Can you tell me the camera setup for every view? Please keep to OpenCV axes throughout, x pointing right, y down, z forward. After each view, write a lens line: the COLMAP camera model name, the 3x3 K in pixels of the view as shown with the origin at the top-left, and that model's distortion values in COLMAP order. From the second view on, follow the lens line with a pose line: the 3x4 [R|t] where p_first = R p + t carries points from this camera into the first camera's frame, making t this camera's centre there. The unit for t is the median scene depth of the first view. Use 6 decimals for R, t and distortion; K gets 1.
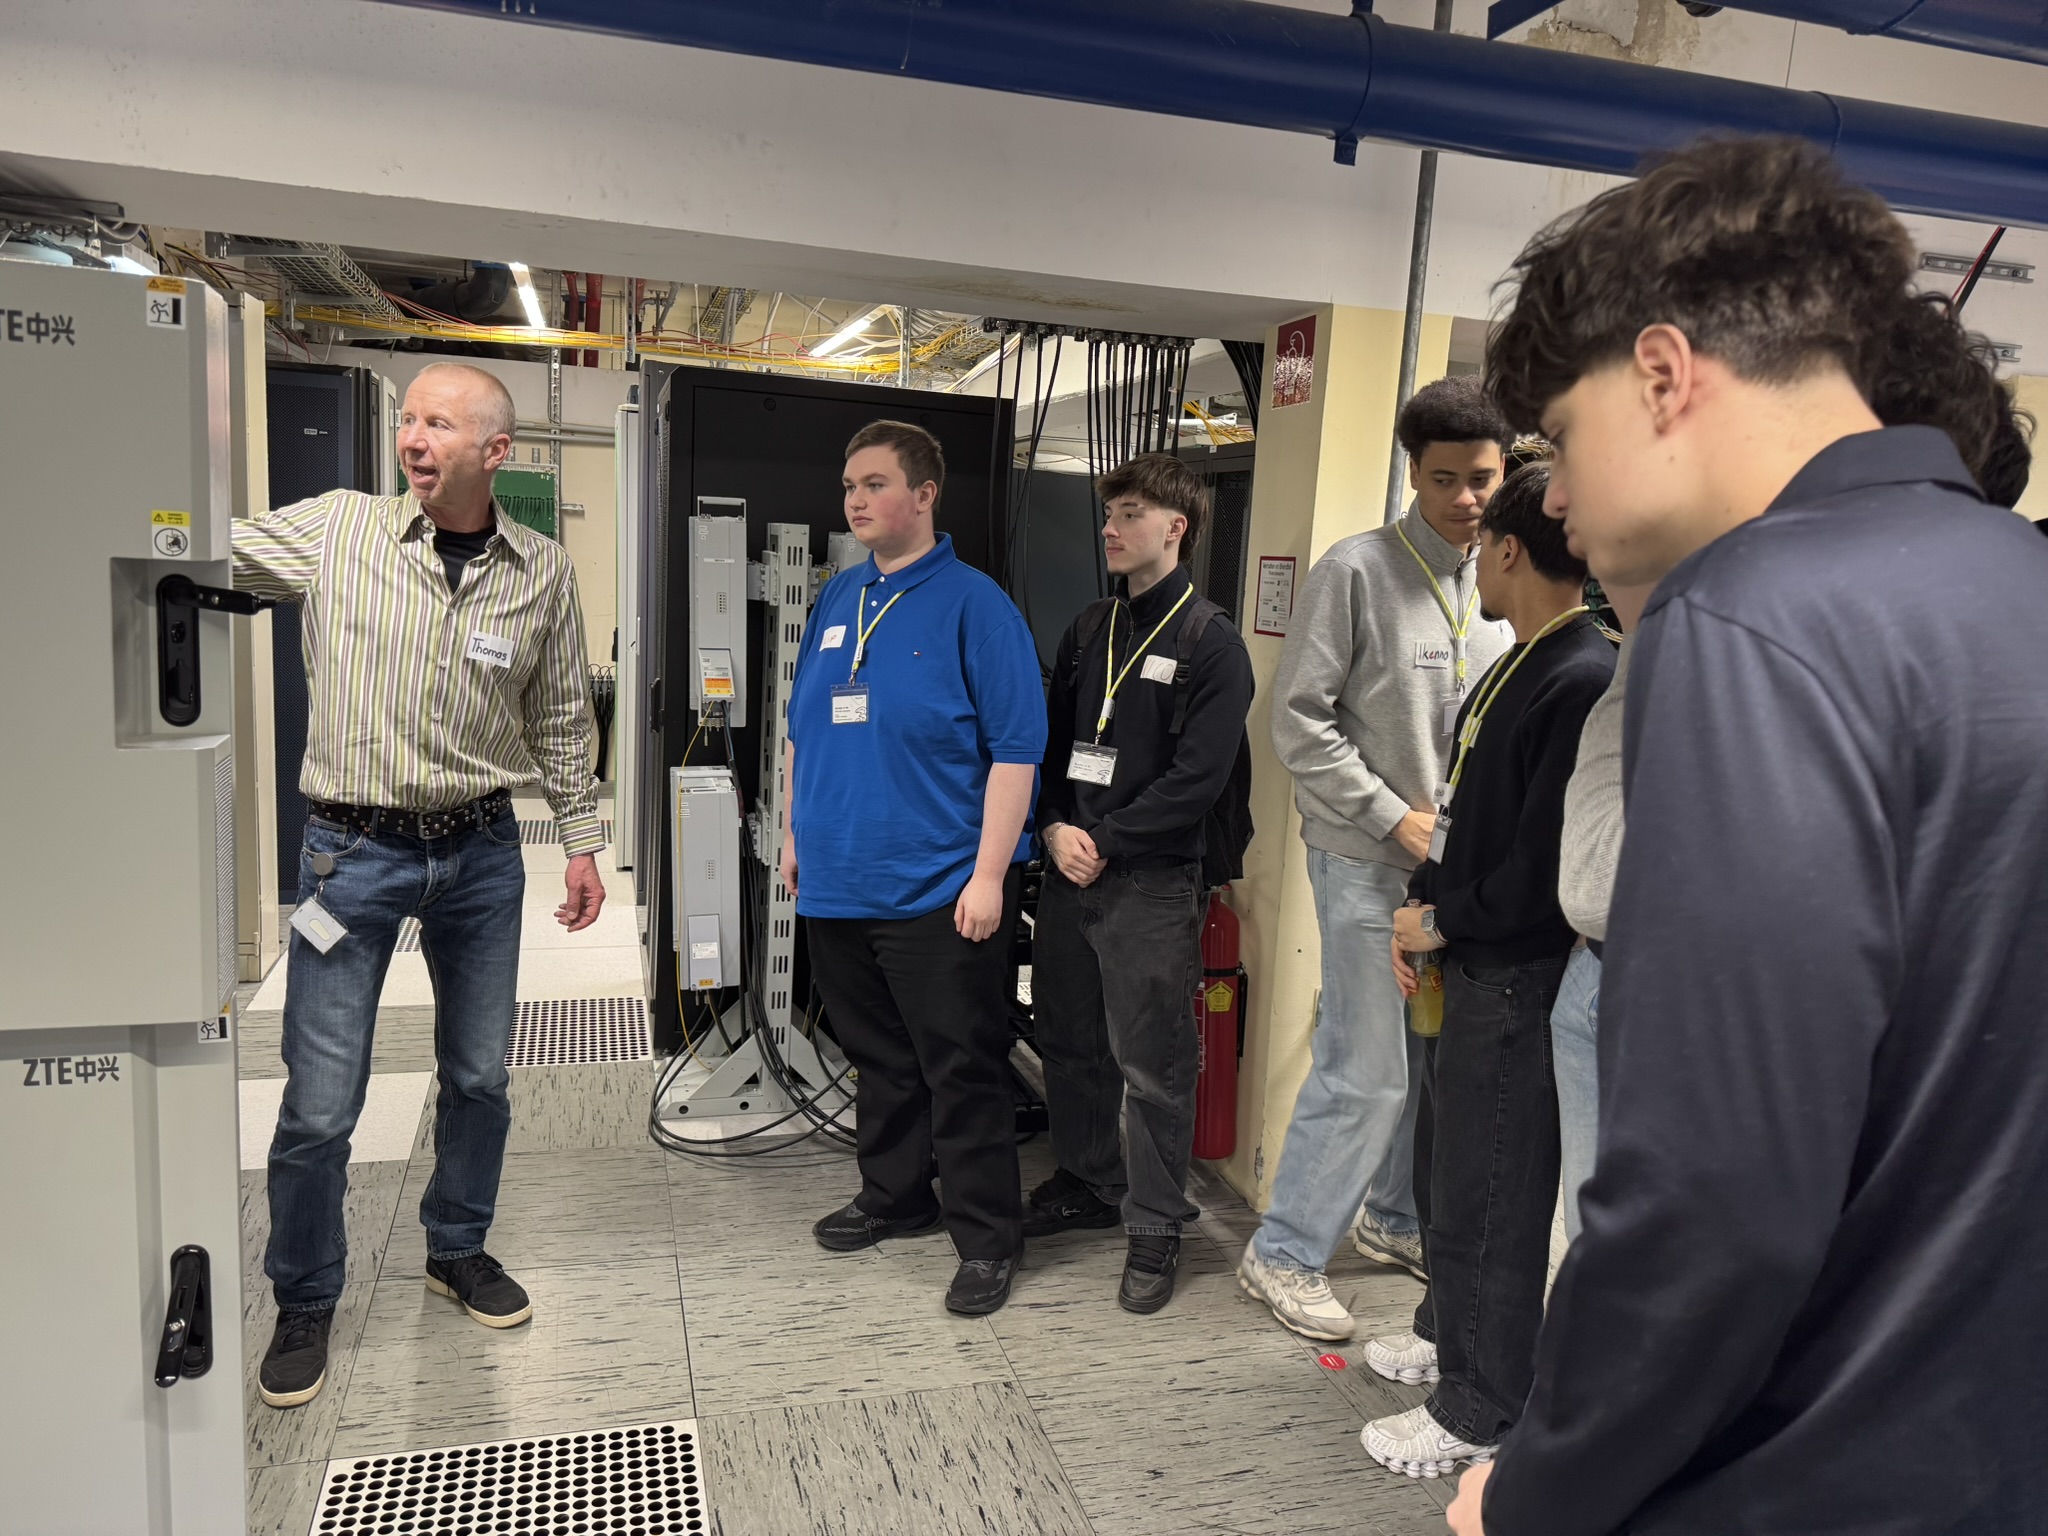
lens RADIAL K [[1451.6, 0, 1024.0], [0, 1451.6, 768.0], [0, 0, 1]] dist [0.068360, -0.103340]
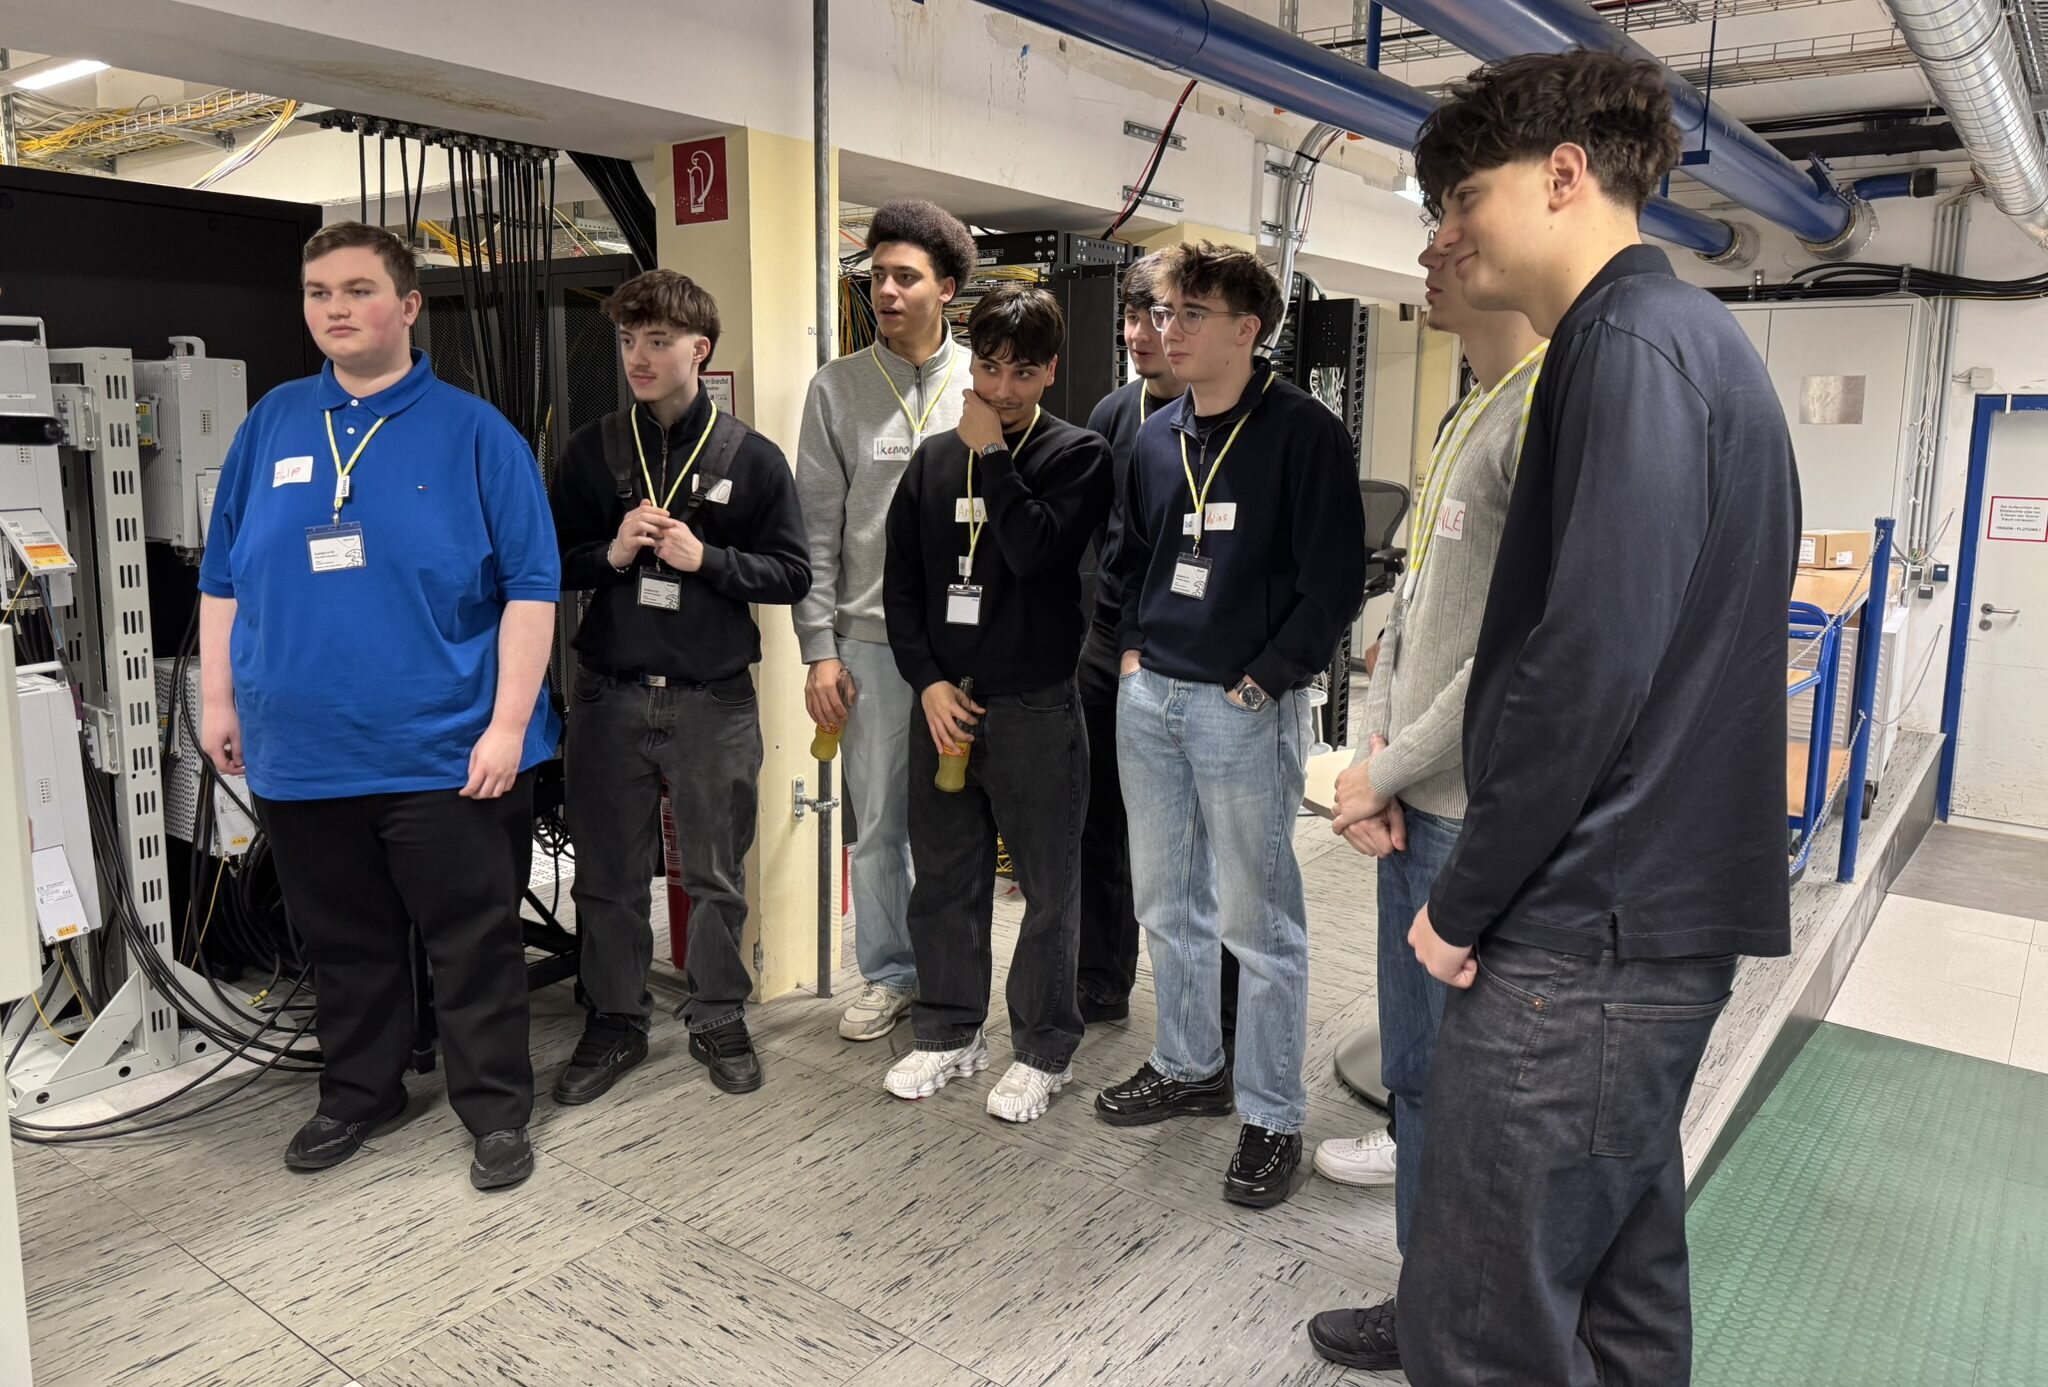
lens RADIAL K [[1435.2, 0, 1021.3], [0, 1435.2, 643.3], [0, 0, 1]] dist [0.004030, 0.000614]
pose [[0.797261, -0.134762, 0.588399, -0.273024], [0.123788, 0.990545, 0.059137, 0.011382], [-0.590805, 0.025690, 0.806405, 0.062276]]
